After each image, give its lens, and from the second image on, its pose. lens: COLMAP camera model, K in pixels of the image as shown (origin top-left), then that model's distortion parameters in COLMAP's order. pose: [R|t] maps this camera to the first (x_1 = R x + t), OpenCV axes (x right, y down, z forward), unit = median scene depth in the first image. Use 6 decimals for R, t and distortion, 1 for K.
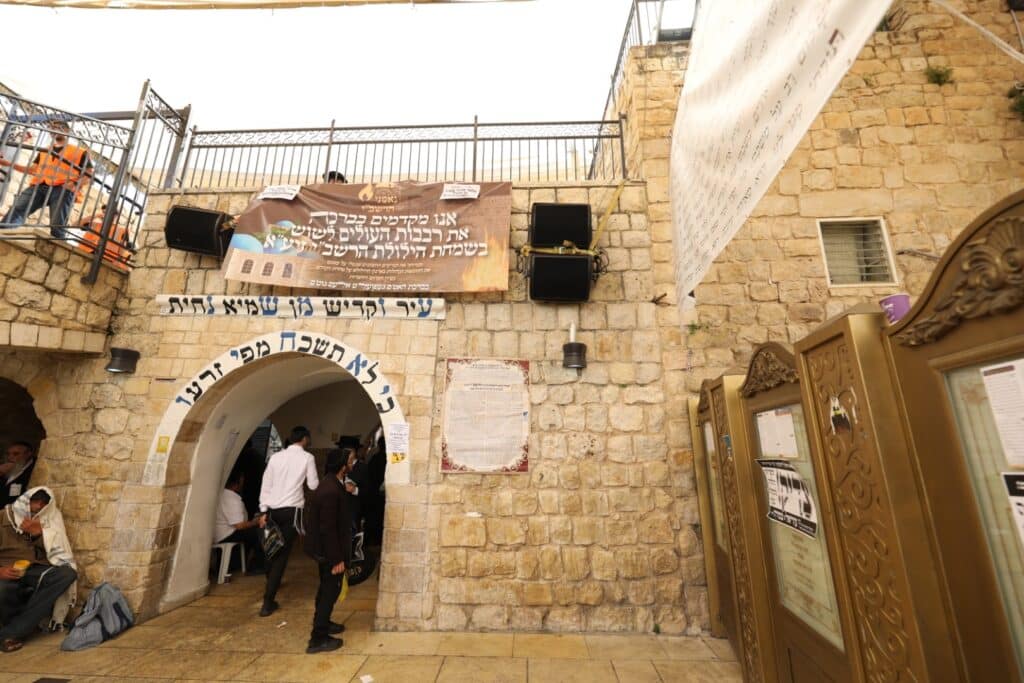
lens RADIAL K [[417.7, 0, 509.4], [0, 417.7, 345.4], [0, 0, 1]] dist [0.001194, -0.000010]
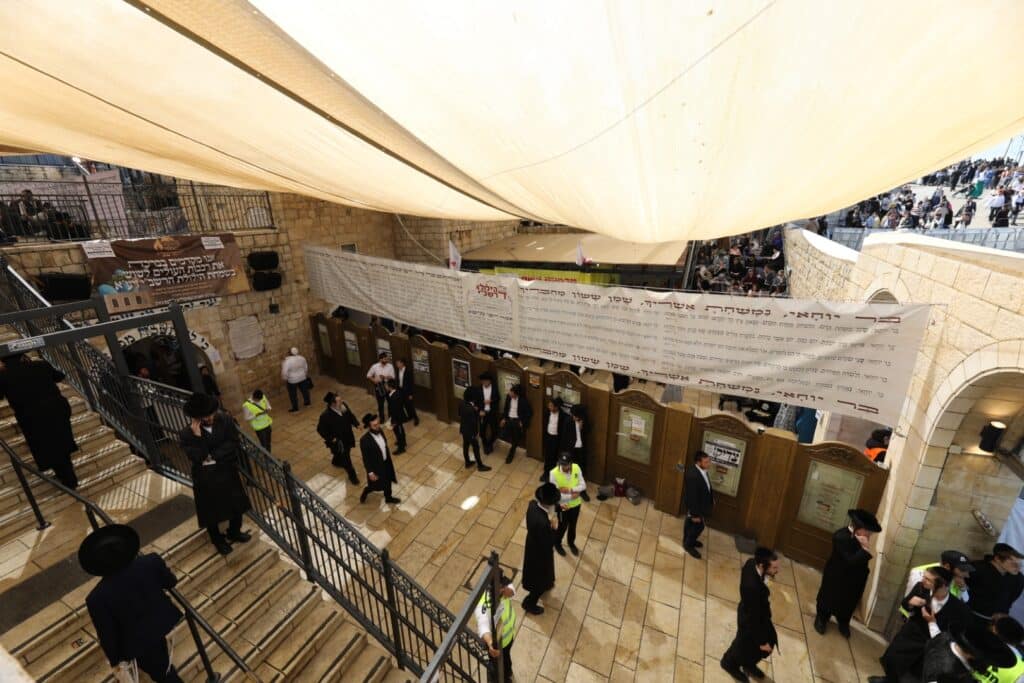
lens RADIAL K [[417.7, 0, 510.8], [0, 417.7, 340.8], [0, 0, 1]] dist [0.001194, -0.000010]
pose [[0.387519, -0.305655, 0.869715, -1.630303], [-0.209288, 0.889629, 0.405906, -1.178828], [-0.897791, -0.339317, 0.280778, -1.188765]]
